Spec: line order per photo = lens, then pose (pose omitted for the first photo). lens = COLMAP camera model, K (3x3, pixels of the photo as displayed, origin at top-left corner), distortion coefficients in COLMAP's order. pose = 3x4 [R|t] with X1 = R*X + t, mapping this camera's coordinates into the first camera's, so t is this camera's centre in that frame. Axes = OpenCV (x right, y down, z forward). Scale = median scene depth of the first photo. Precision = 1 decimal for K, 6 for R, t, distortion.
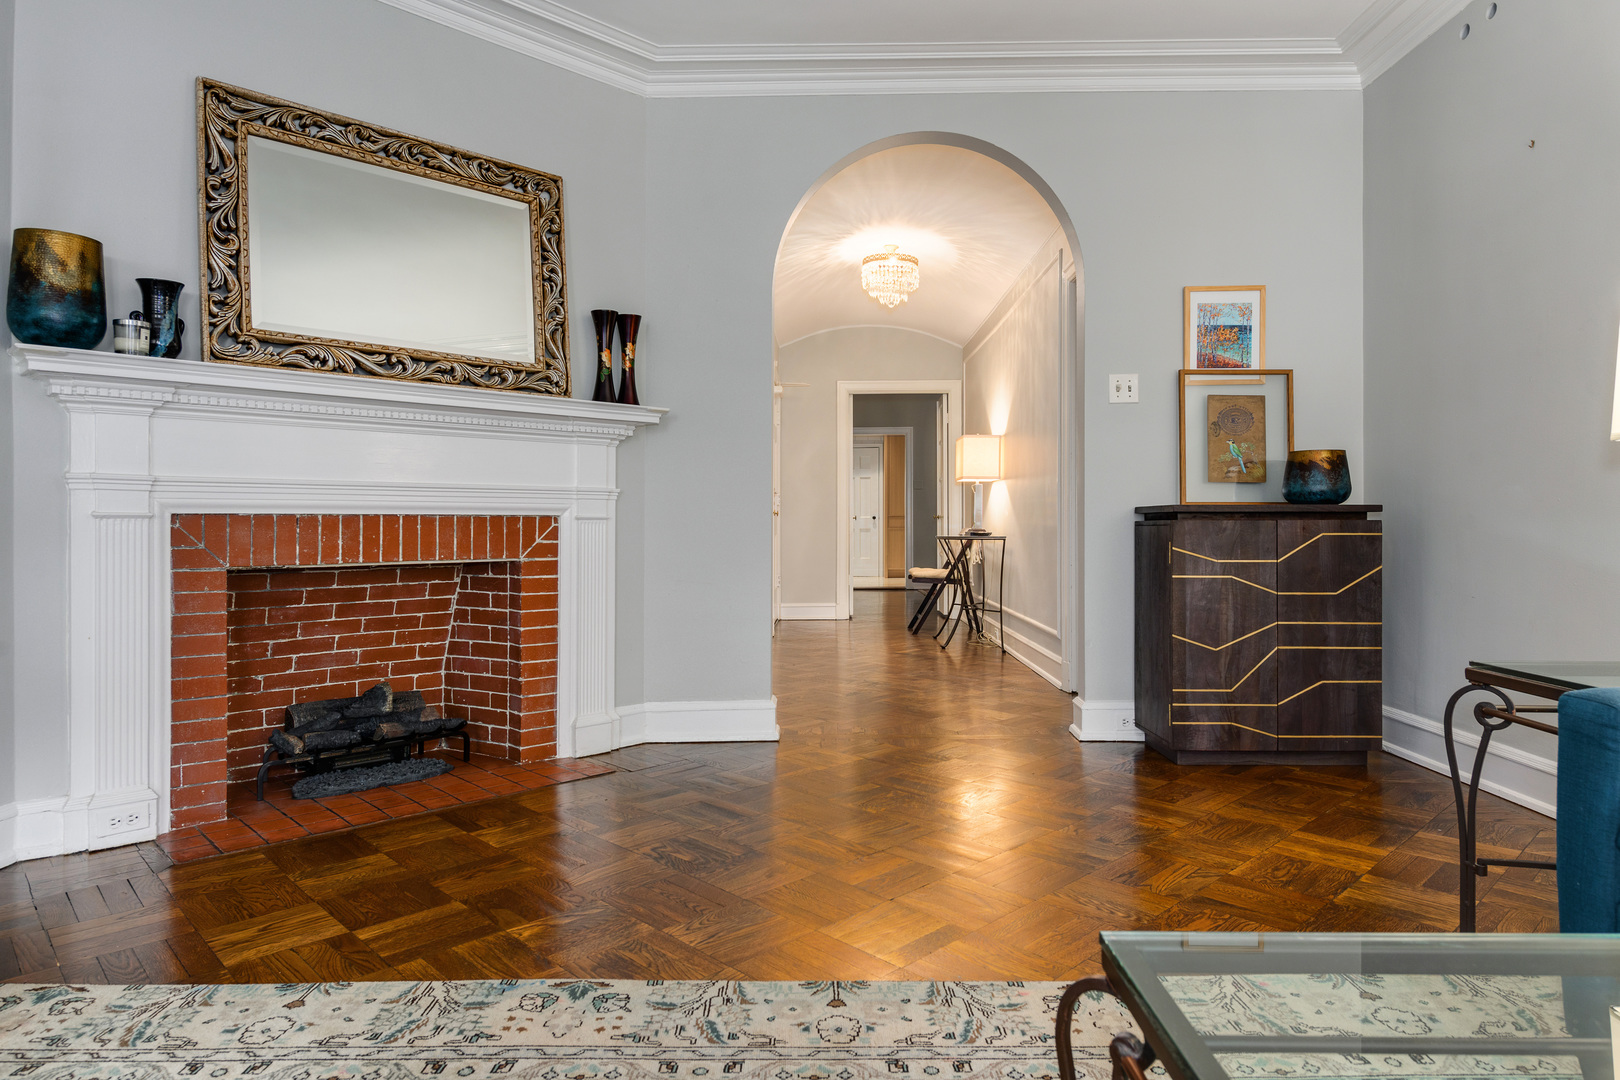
lens RADIAL K [[970.4, 0, 778.3], [0, 970.4, 524.6], [0, 0, 1]] dist [0.007834, -0.003979]
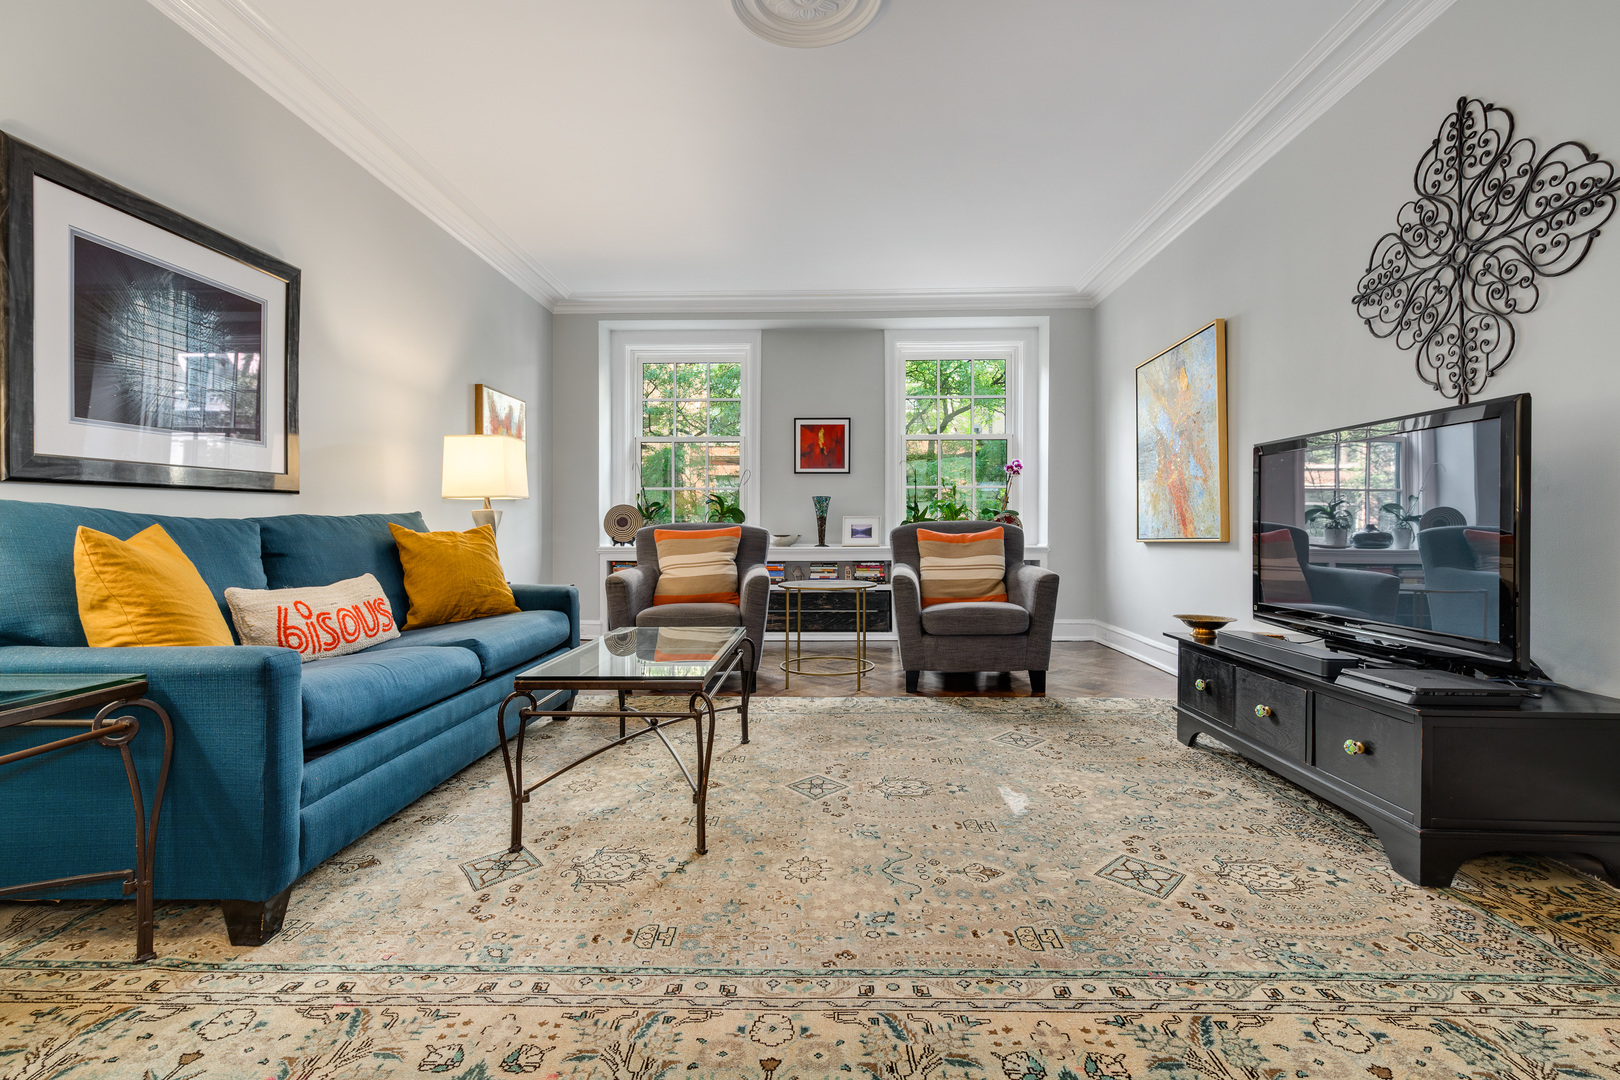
lens RADIAL K [[748.7, 0, 808.0], [0, 748.7, 532.0], [0, 0, 1]] dist [0.004801, -0.002521]
pose [[-0.999751, 0.005718, -0.021570, 0.019414], [0.005587, 0.999966, 0.006116, -0.002976], [0.021604, 0.005994, -0.999749, 0.894274]]
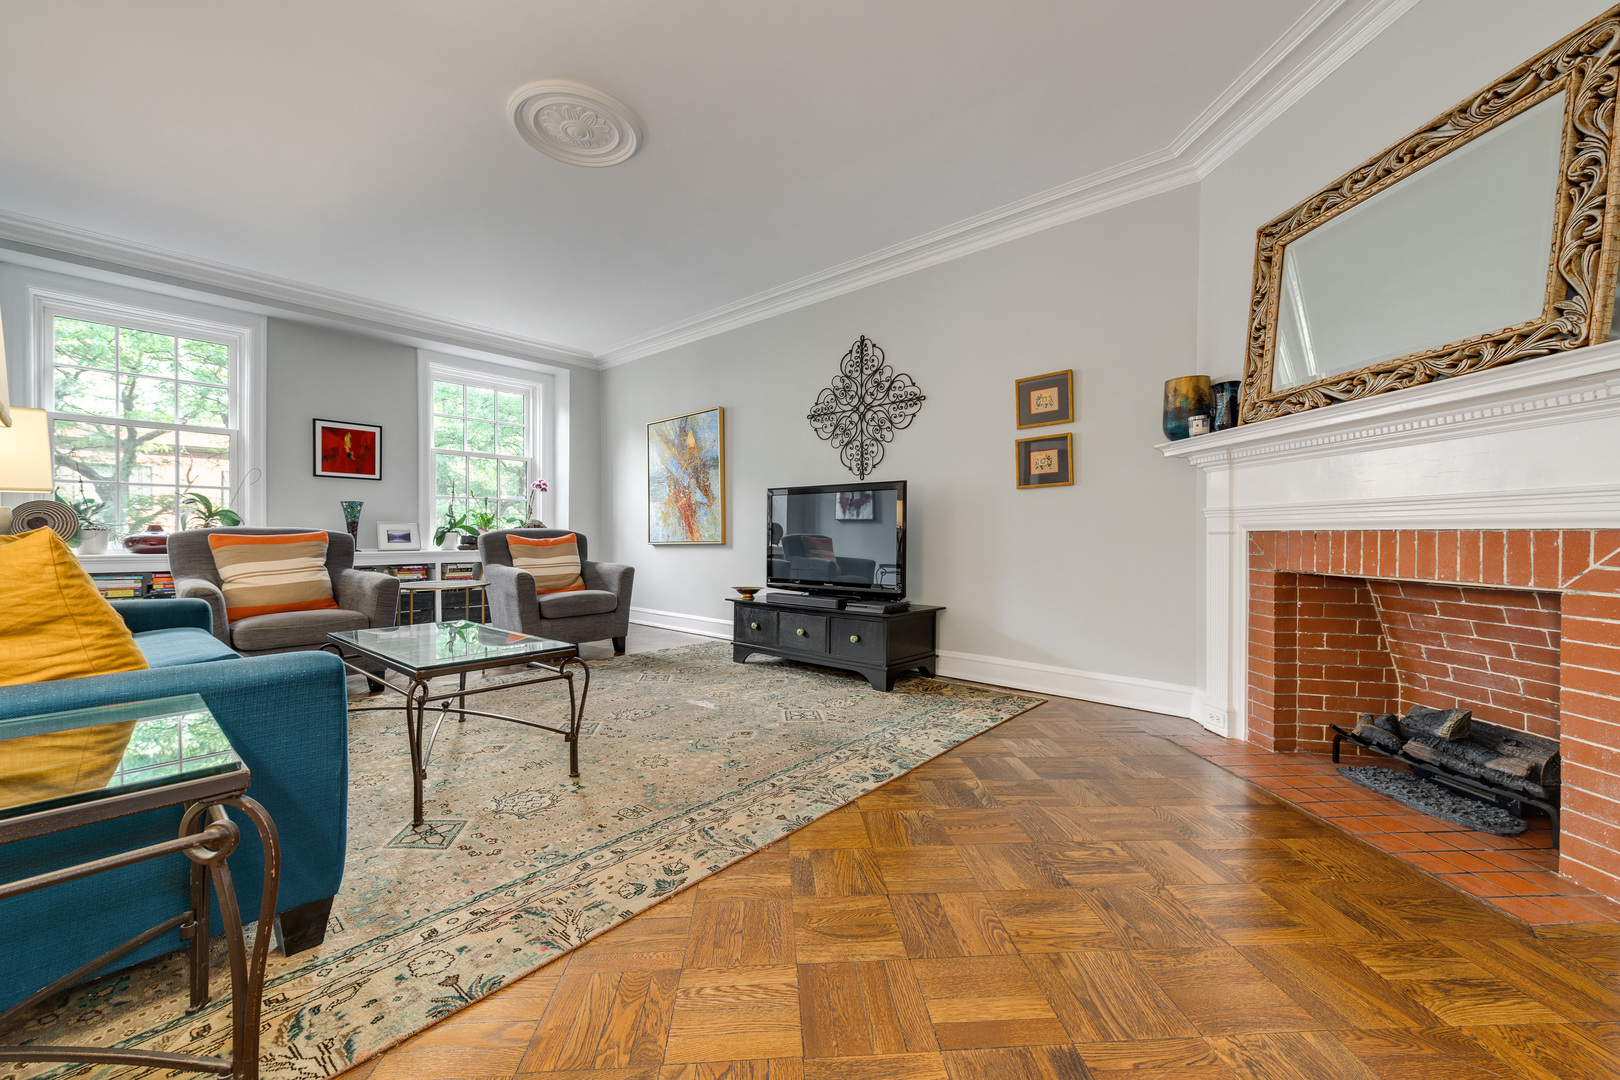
lens RADIAL K [[629.7, 0, 817.8], [0, 629.7, 541.6], [0, 0, 1]] dist [0.003151, 0.000274]
pose [[-0.612604, 0.009198, -0.790337, 0.473508], [-0.003034, 0.999898, 0.013988, -0.005667], [0.790384, 0.010967, -0.612513, 0.912486]]
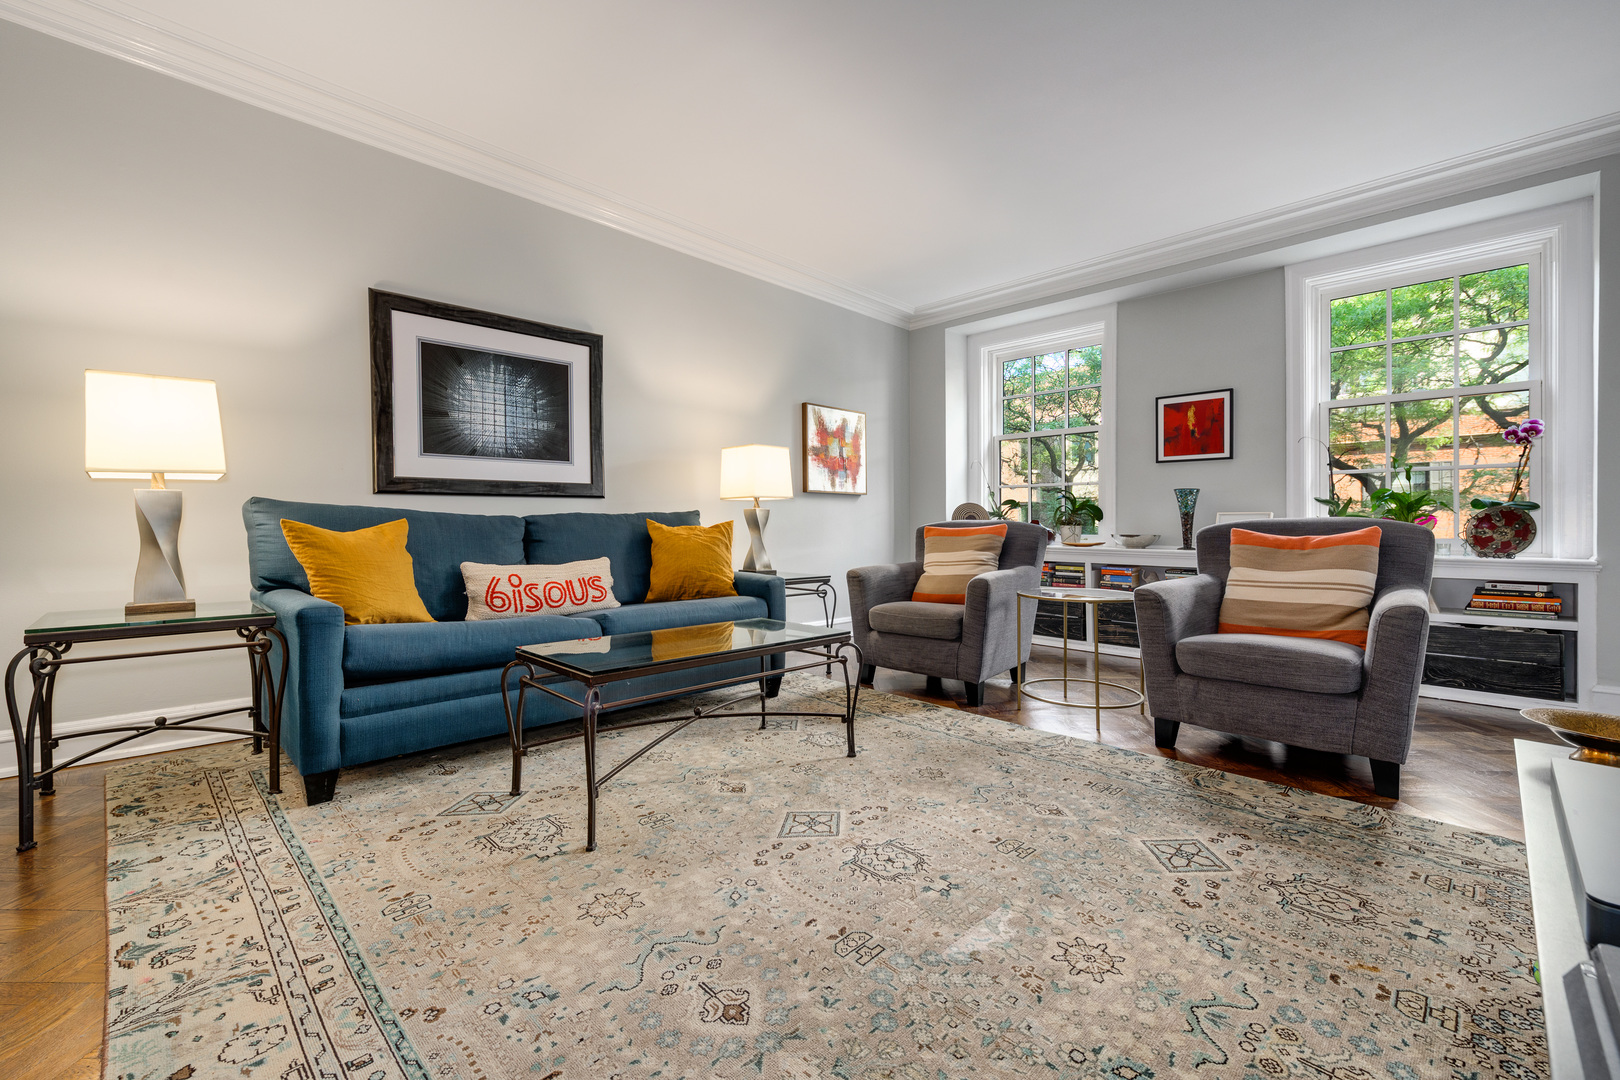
lens RADIAL K [[665.8, 0, 816.9], [0, 665.8, 529.8], [0, 0, 1]] dist [0.008777, -0.002417]
pose [[-0.745353, -0.006341, 0.666639, -0.401611], [-0.003104, 0.999977, 0.006041, -0.001445], [-0.666662, 0.002433, -0.745356, 0.565205]]
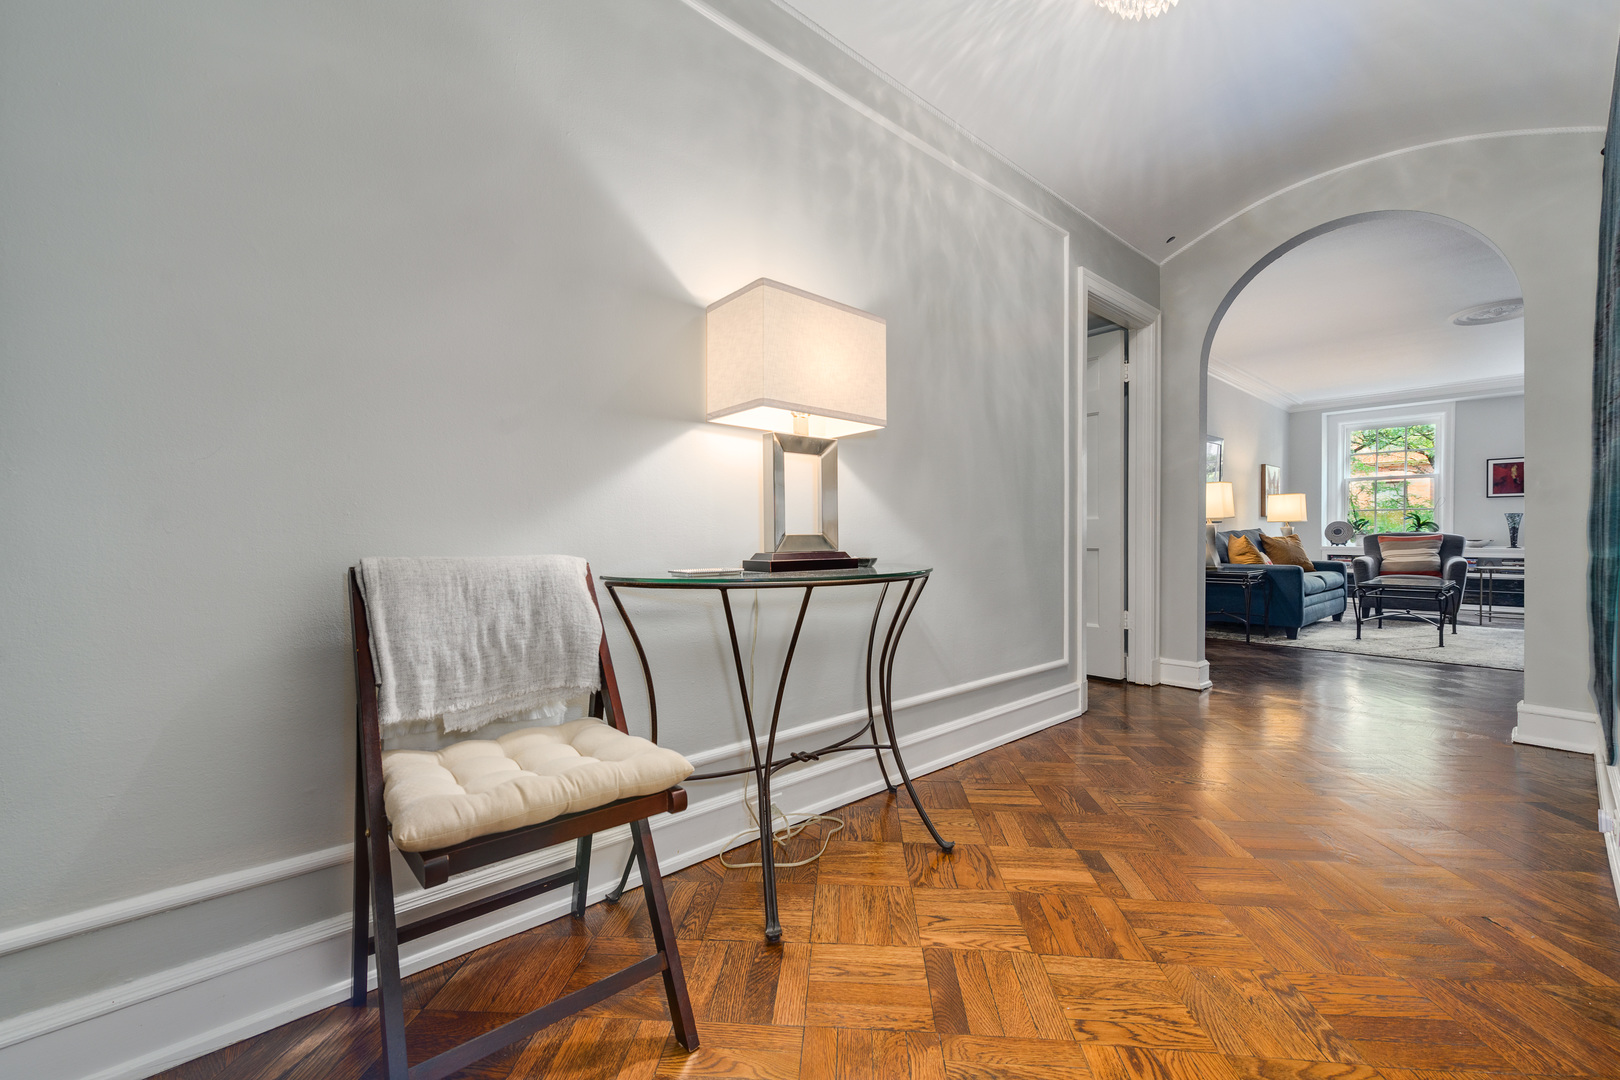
lens RADIAL K [[665.8, 0, 805.8], [0, 665.8, 535.6], [0, 0, 1]] dist [0.008777, -0.002417]
pose [[-0.703428, 0.003894, 0.710756, 0.023351], [0.005712, 0.999984, 0.000175, -0.014510], [-0.710744, 0.004183, -0.703438, 2.504705]]
